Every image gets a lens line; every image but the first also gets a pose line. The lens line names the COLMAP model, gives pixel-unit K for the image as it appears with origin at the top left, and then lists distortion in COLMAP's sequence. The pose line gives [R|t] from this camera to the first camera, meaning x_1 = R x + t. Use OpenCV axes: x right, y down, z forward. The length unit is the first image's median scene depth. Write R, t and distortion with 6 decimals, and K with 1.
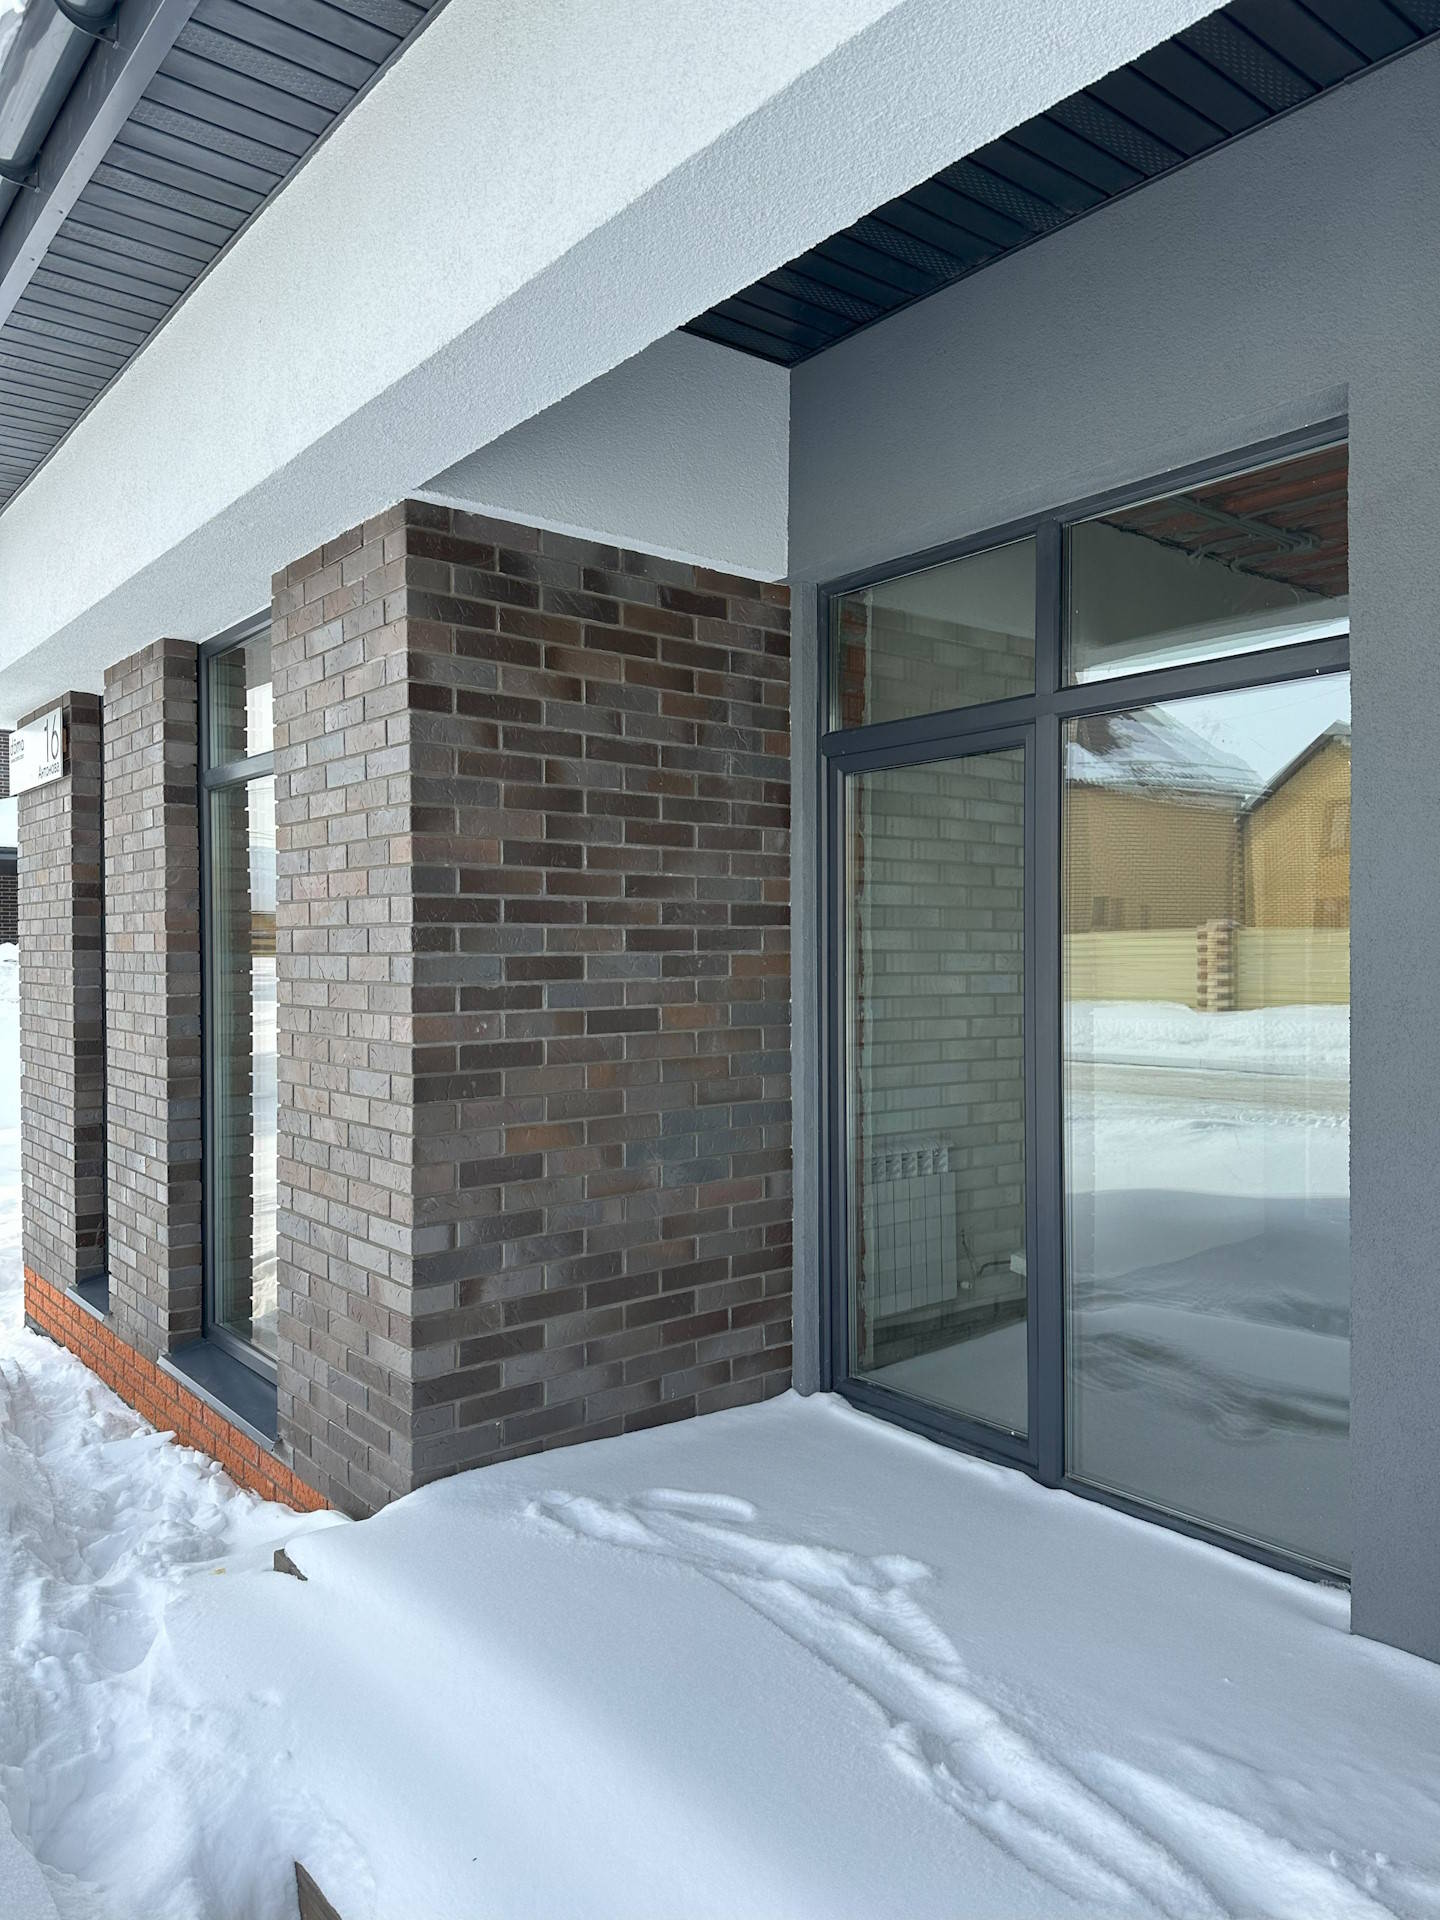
lens RADIAL K [[1440.2, 0, 720.0], [0, 1440.2, 960.0], [0, 0, 1]] dist [0.234007, -0.543806]
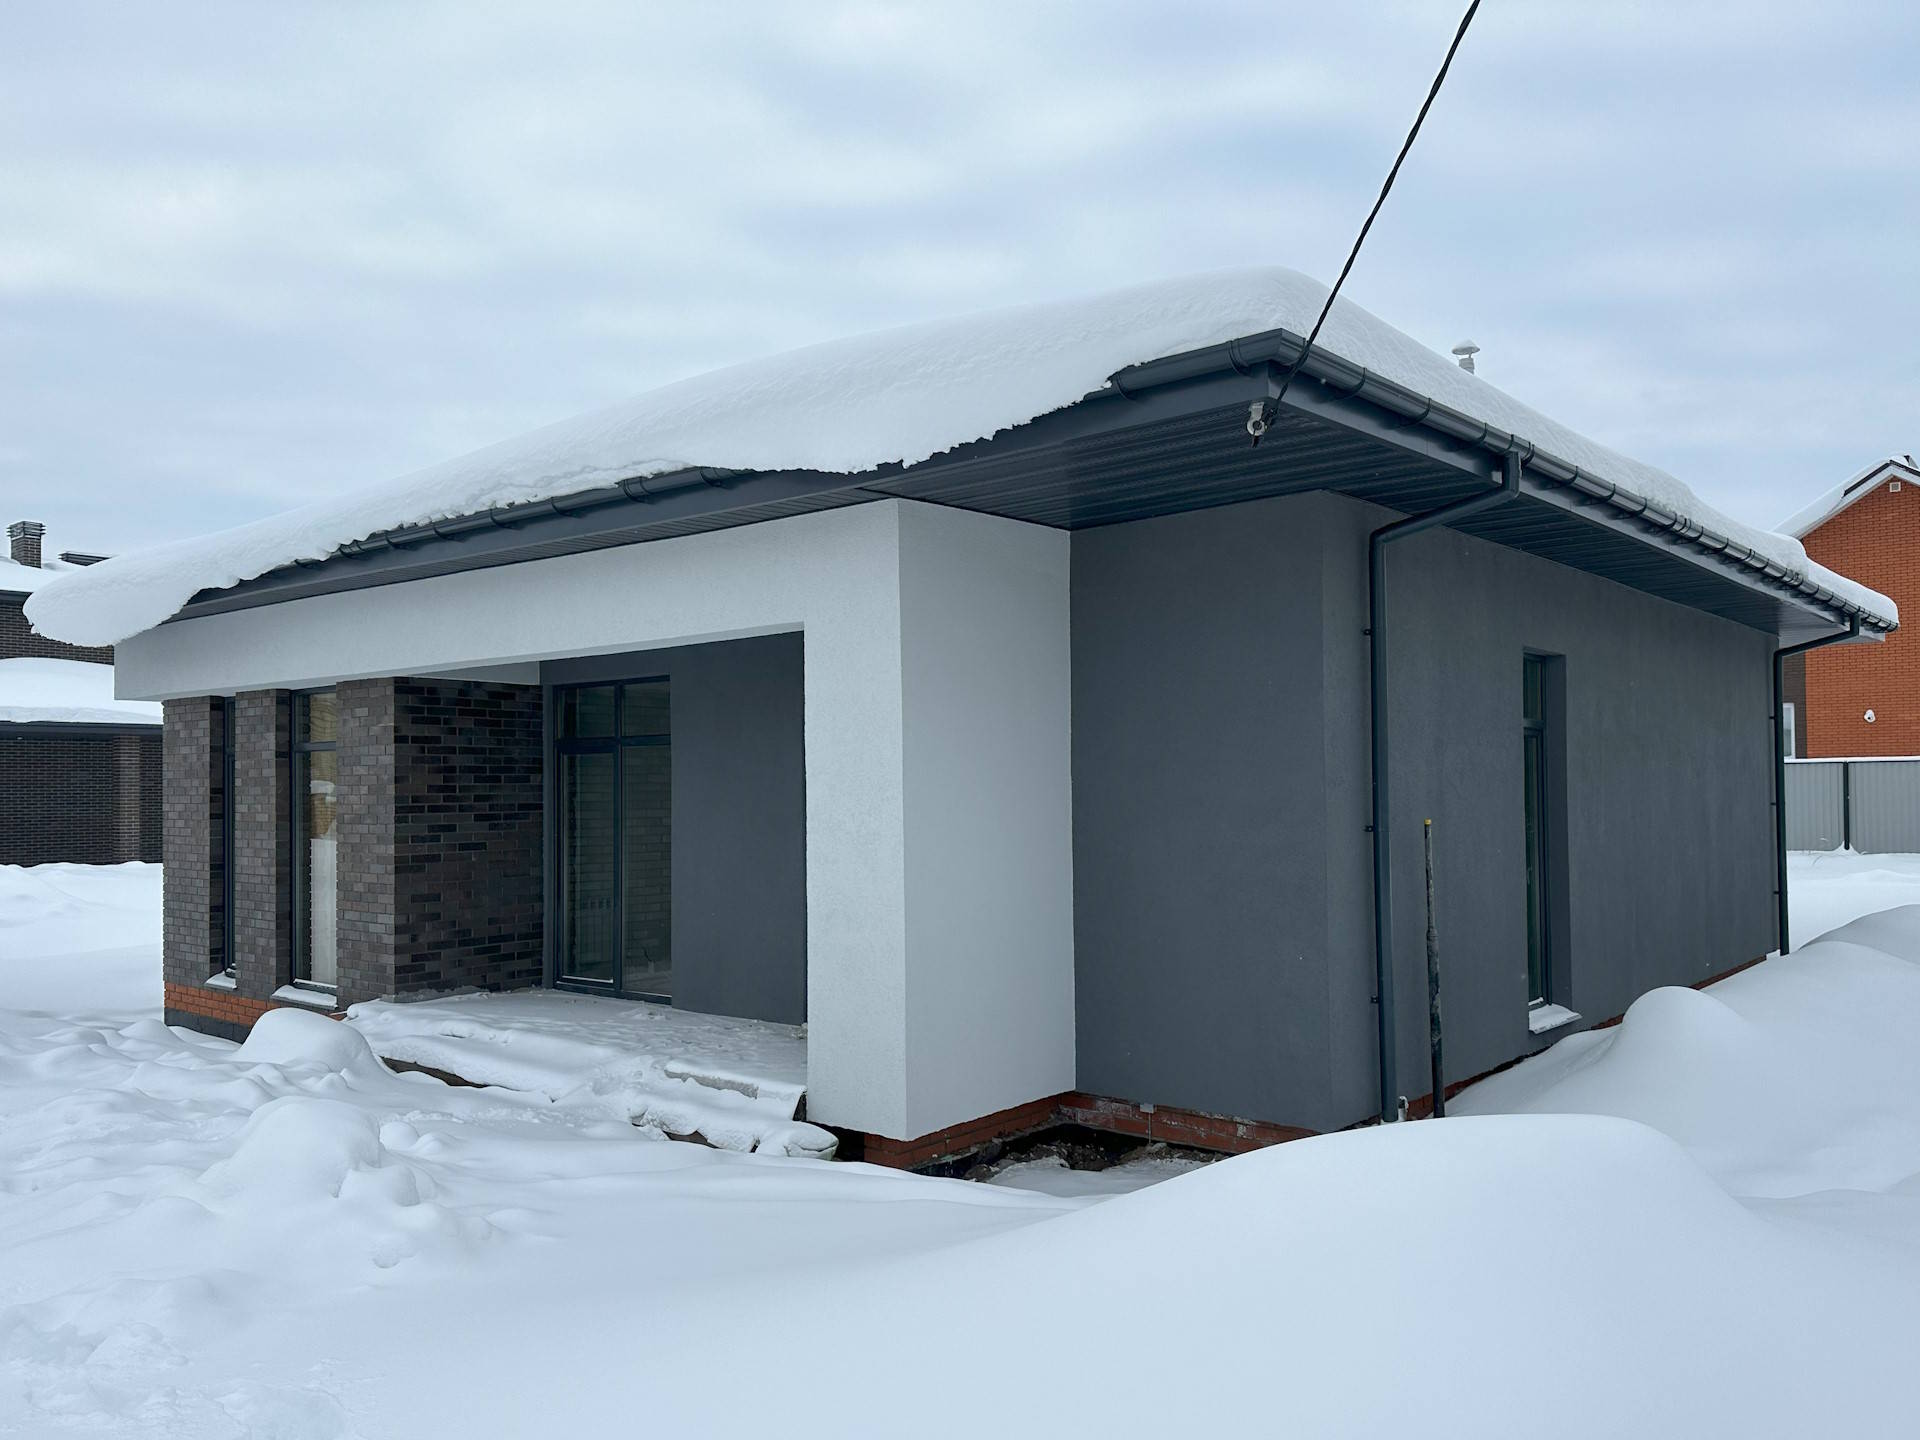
lens RADIAL K [[1440.2, 0, 961.4], [0, 1440.2, 762.1], [0, 0, 1]] dist [0.234007, -0.543806]
pose [[0.980652, -0.001124, 0.195756, 0.313043], [0.006694, 0.999591, -0.027795, -0.036954], [-0.195645, 0.028568, 0.980259, -2.029891]]
